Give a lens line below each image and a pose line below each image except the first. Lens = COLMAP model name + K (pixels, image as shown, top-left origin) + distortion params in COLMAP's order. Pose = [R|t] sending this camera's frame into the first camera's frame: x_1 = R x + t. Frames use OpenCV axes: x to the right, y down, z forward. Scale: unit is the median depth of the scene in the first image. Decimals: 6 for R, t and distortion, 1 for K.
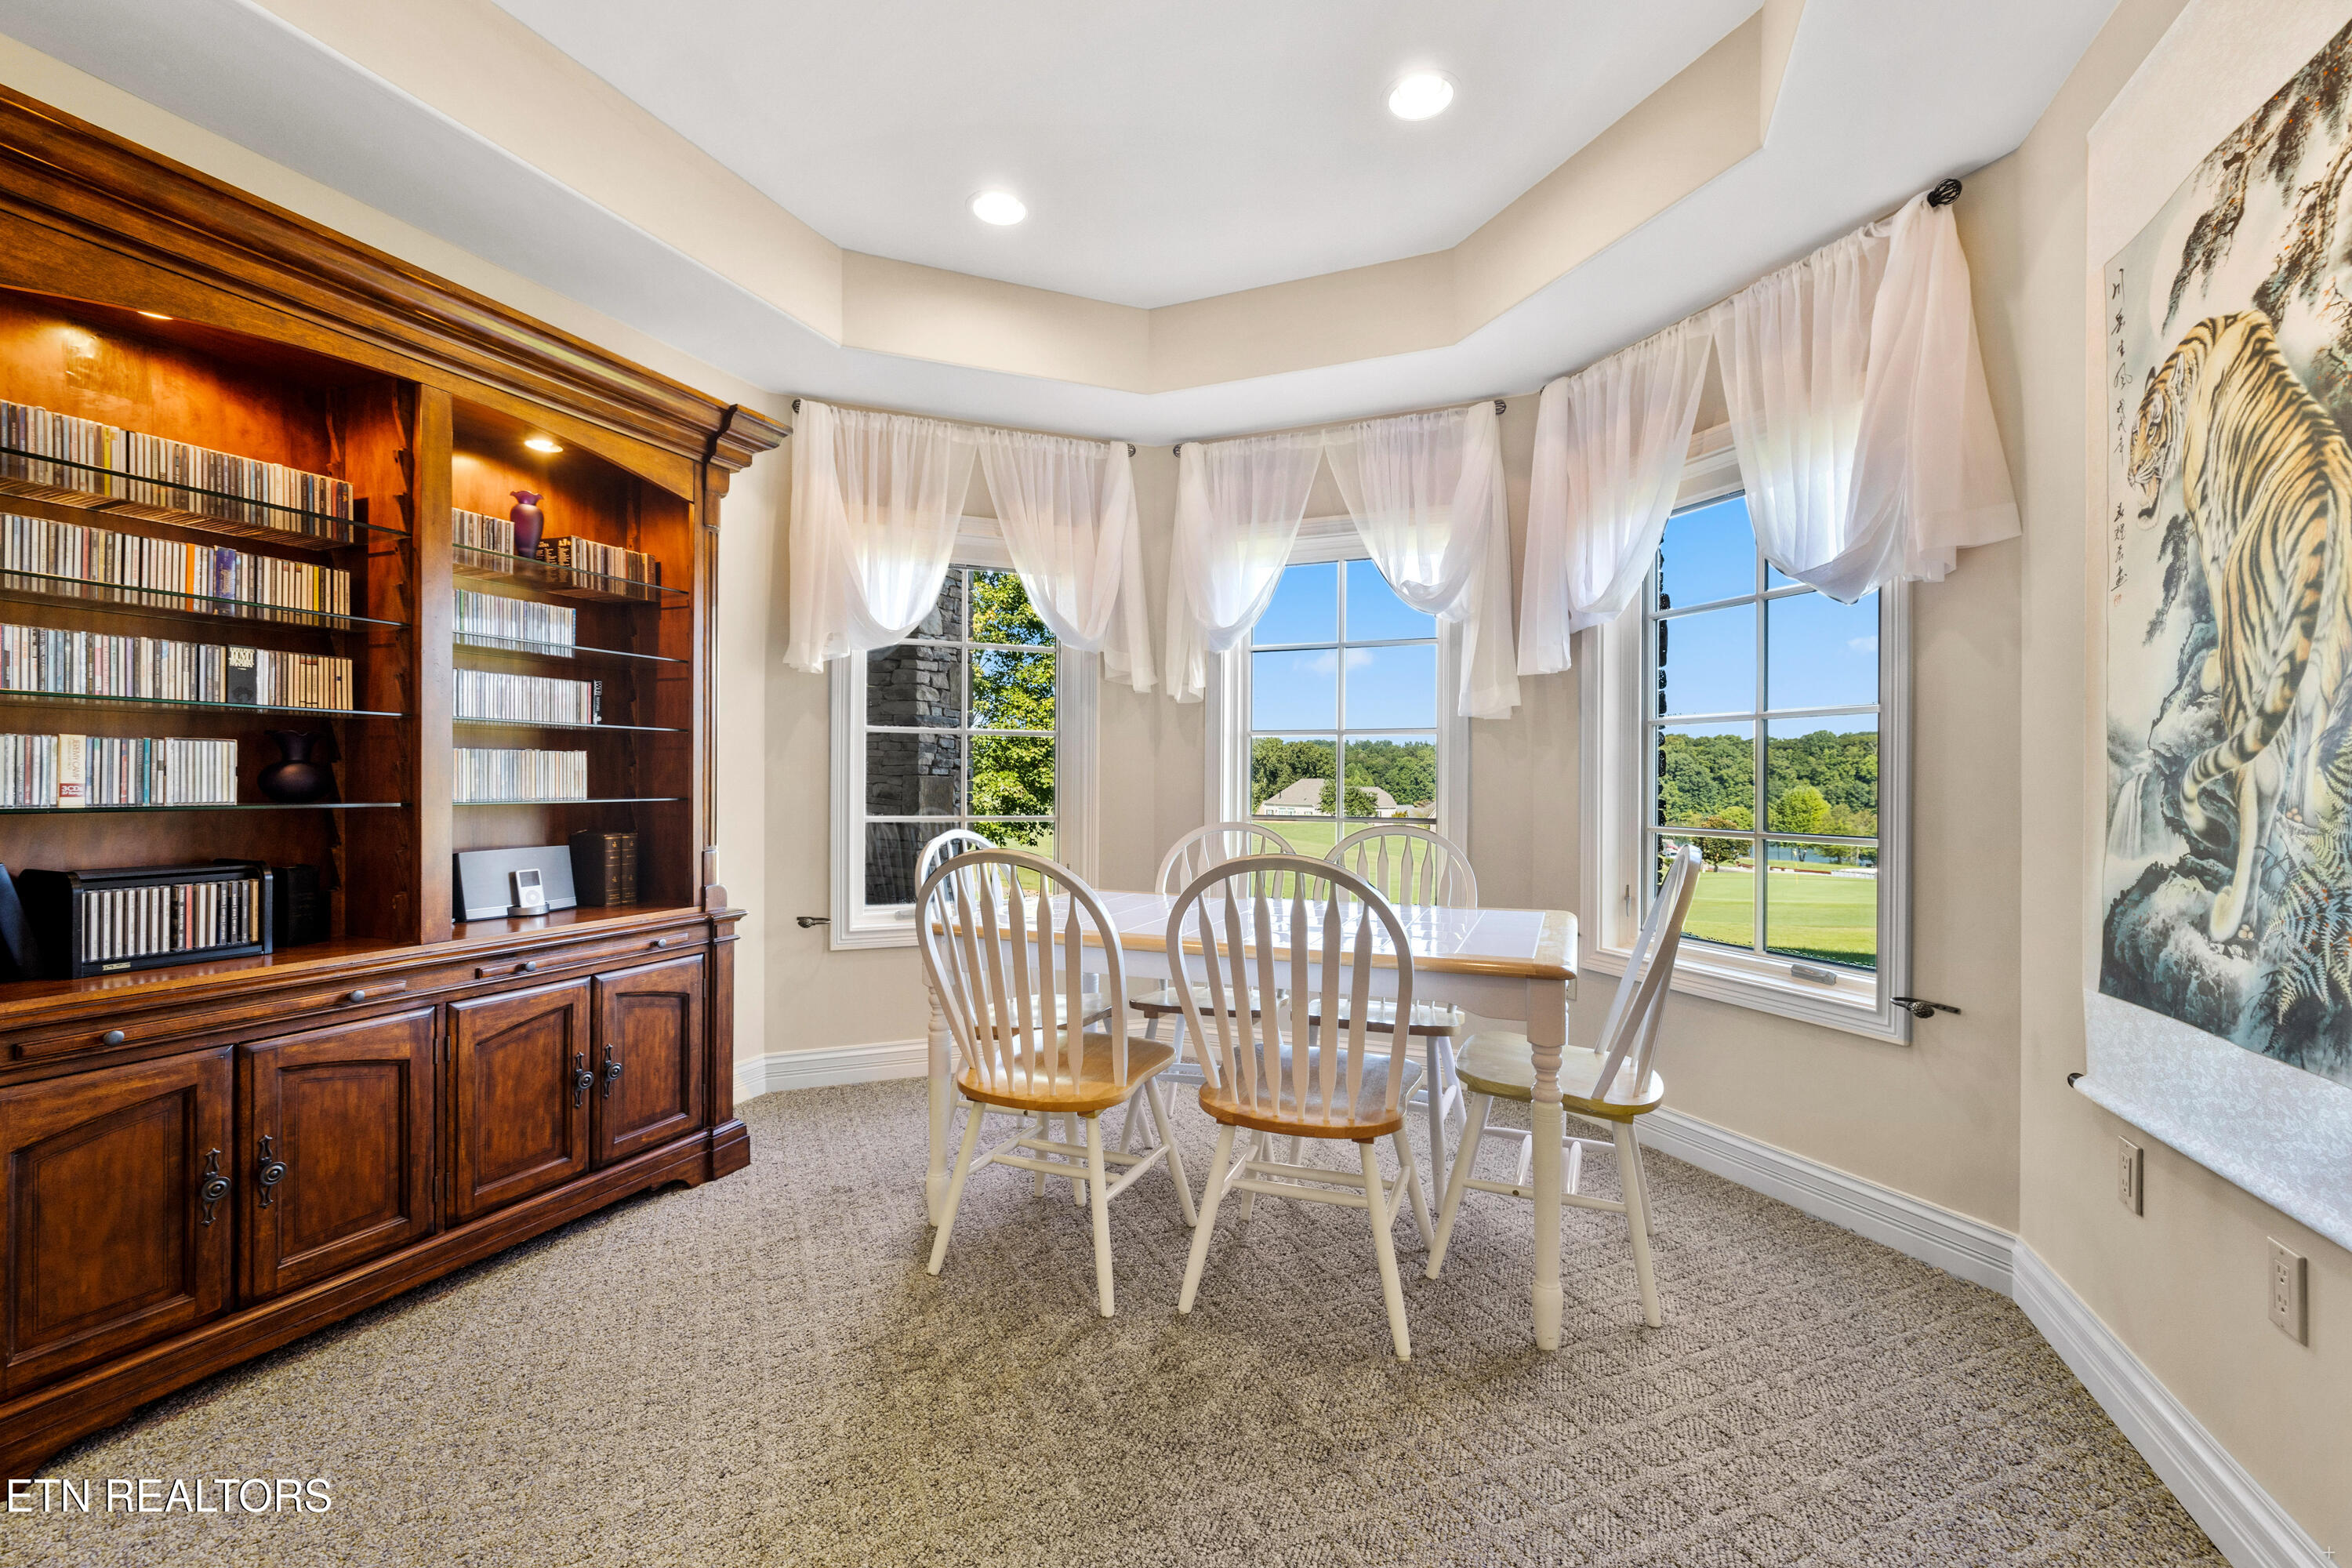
lens RADIAL K [[995.2, 0, 1175.4], [0, 995.2, 781.6], [0, 0, 1]] dist [0.000757, 0.000294]
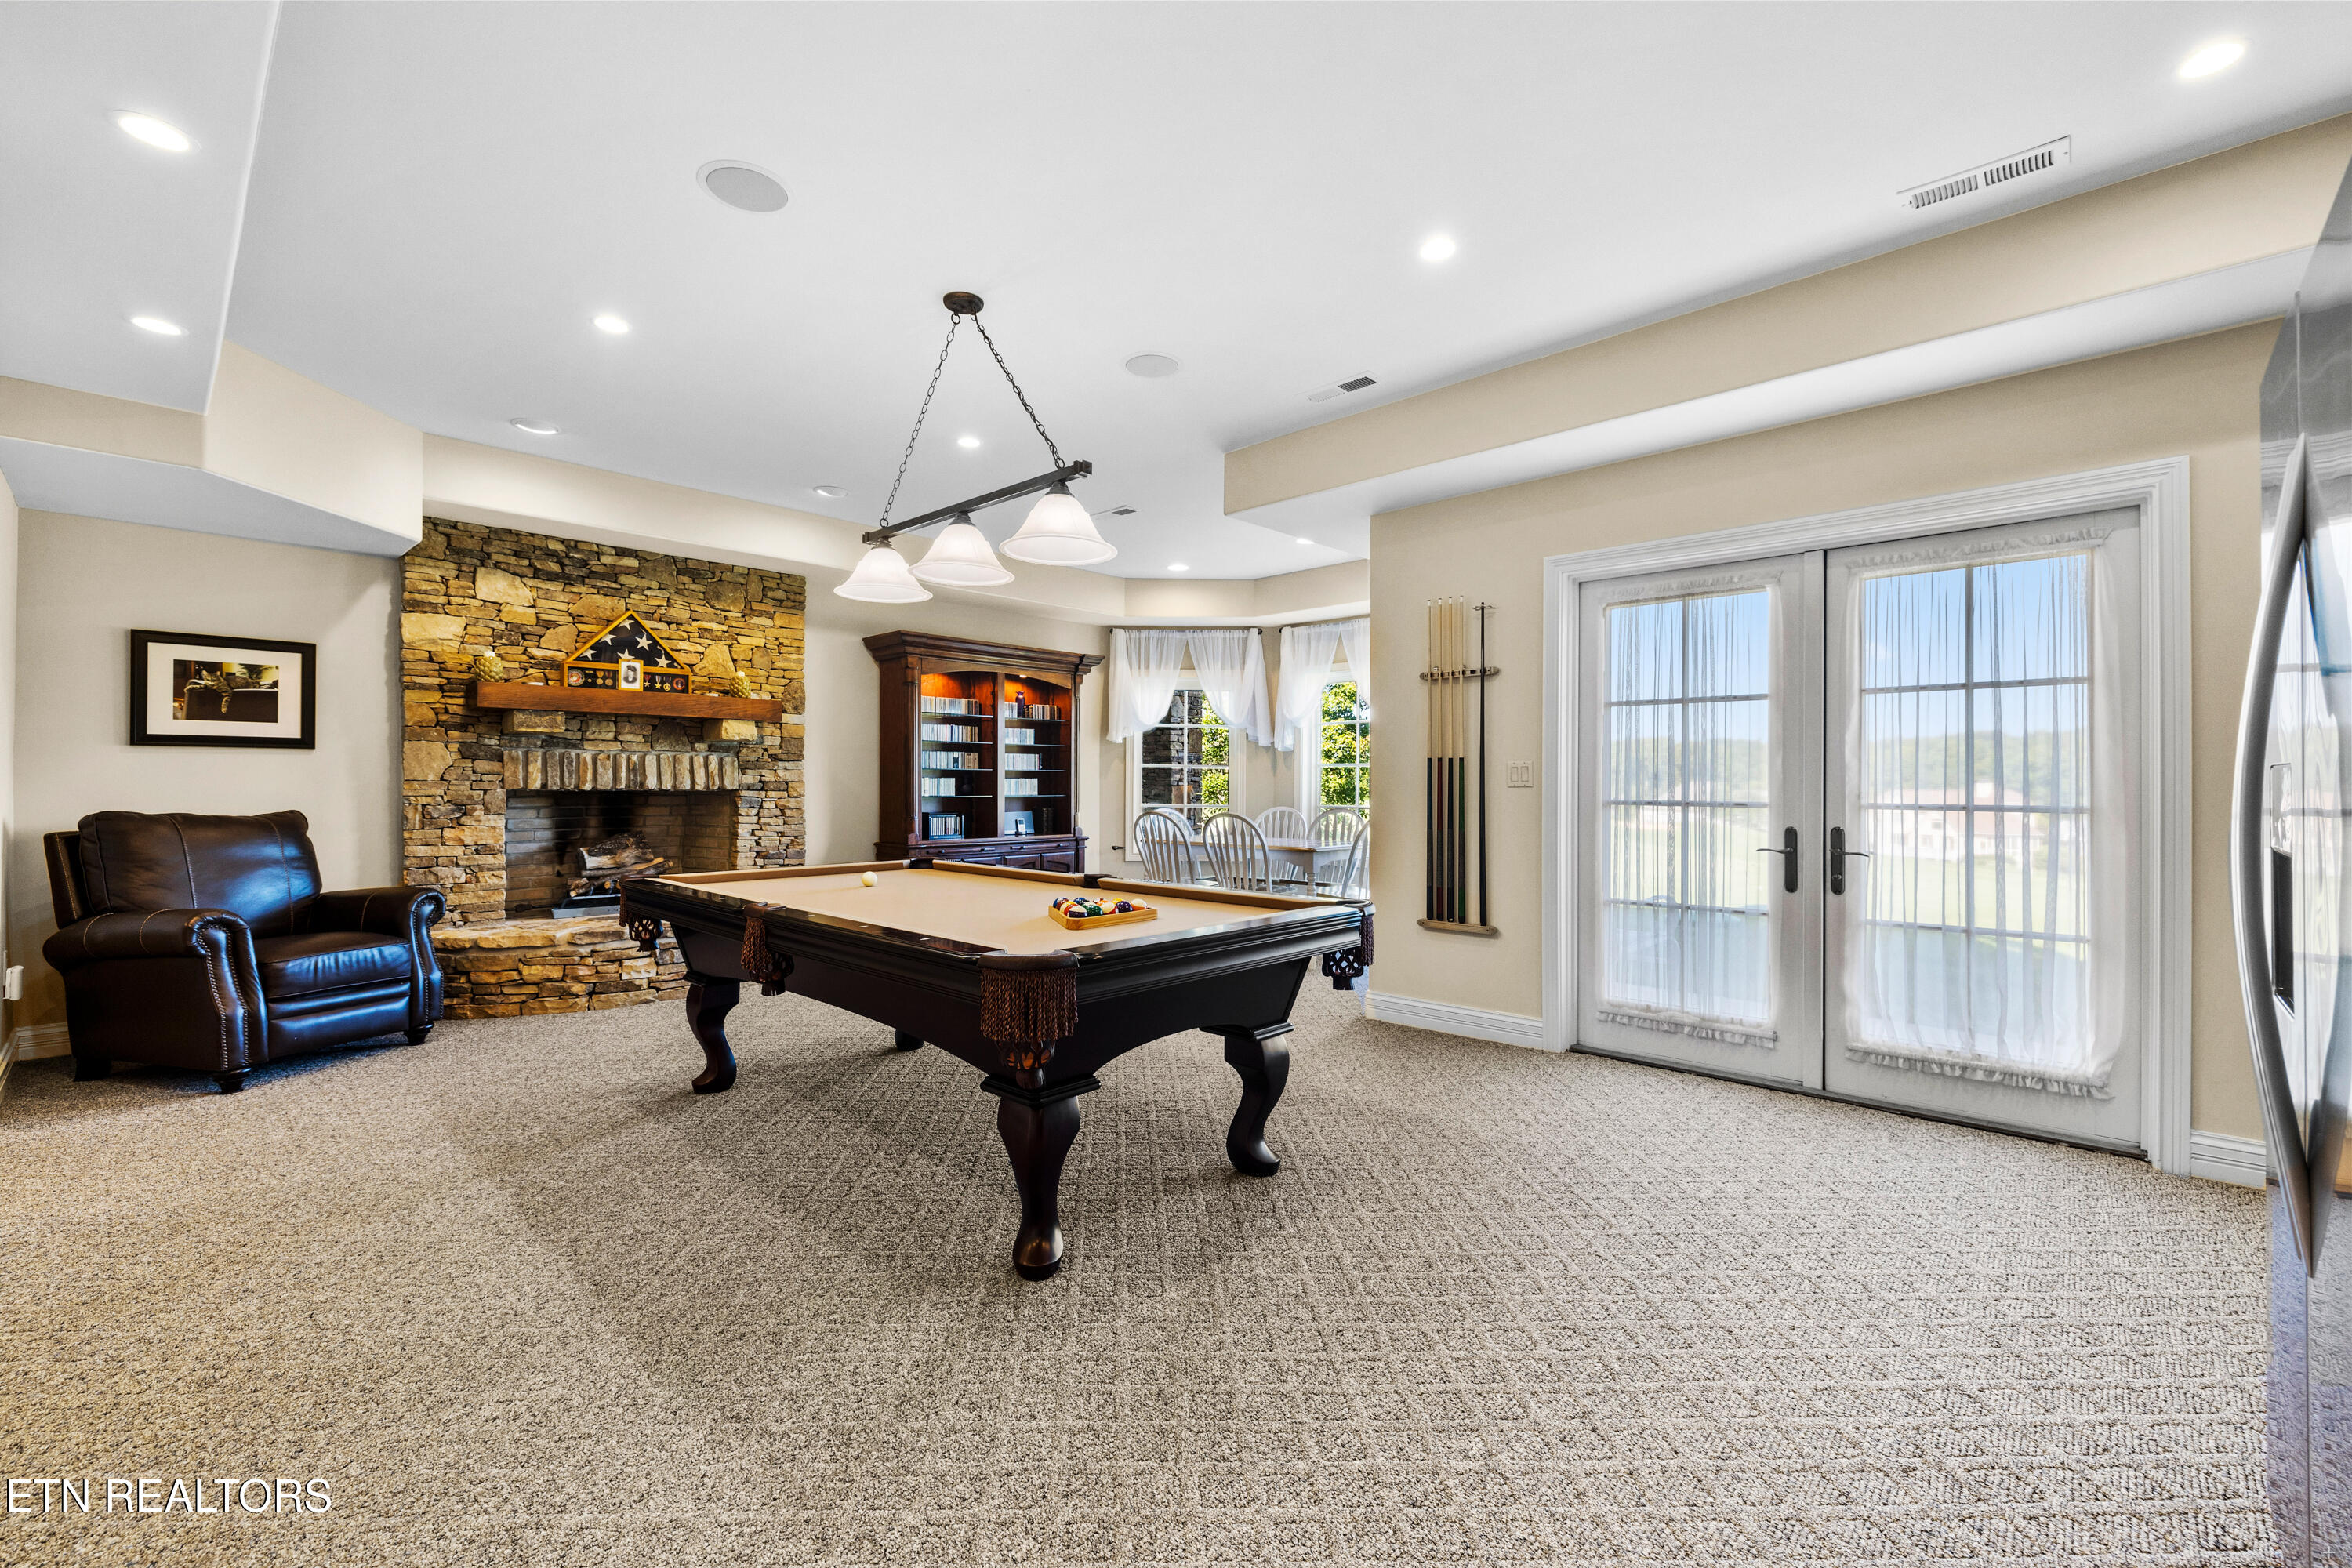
lens RADIAL K [[995.2, 0, 1167.6], [0, 995.2, 775.2], [0, 0, 1]] dist [0.000757, 0.000294]
pose [[0.934198, -0.003014, -0.356741, 0.760255], [0.000237, 0.999969, -0.007829, -0.017238], [0.356754, 0.007229, 0.934171, -1.503444]]
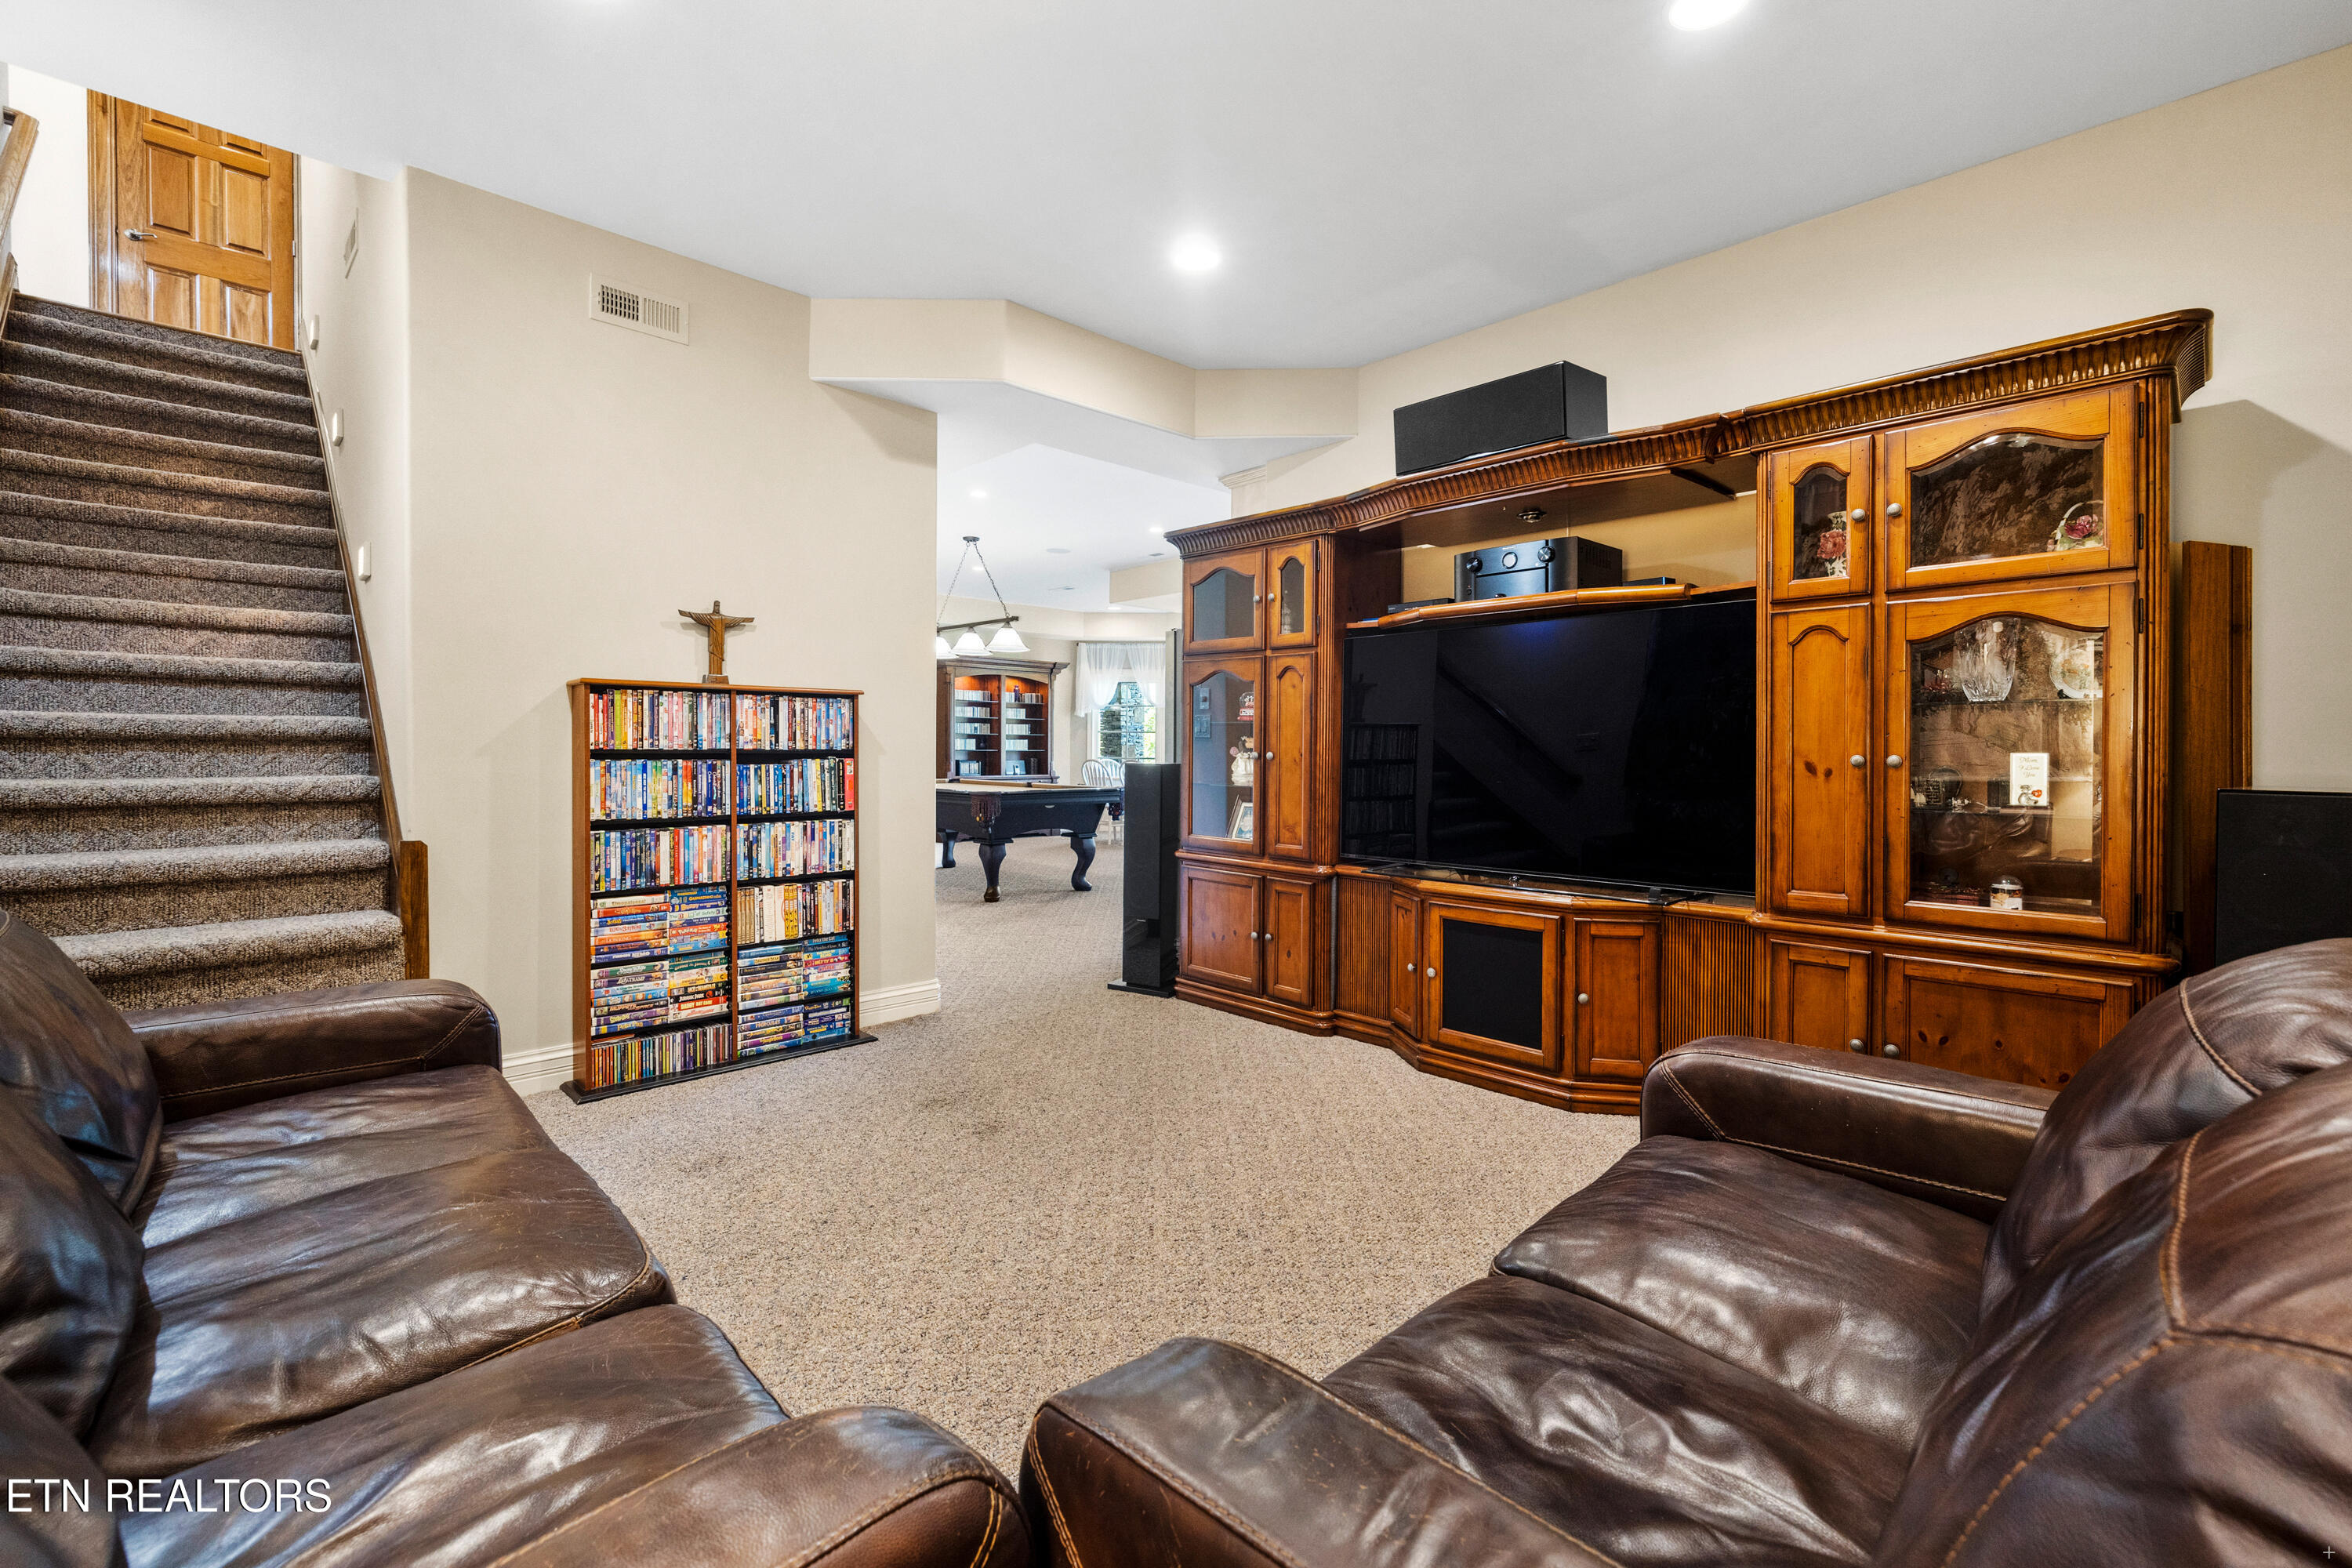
lens RADIAL K [[995.2, 0, 1184.4], [0, 995.2, 771.1], [0, 0, 1]] dist [0.000757, 0.000294]
pose [[0.927568, 0.012613, -0.373441, 1.732419], [-0.003656, 0.999689, 0.024685, -0.002257], [0.373636, -0.021532, 0.927325, -2.887998]]
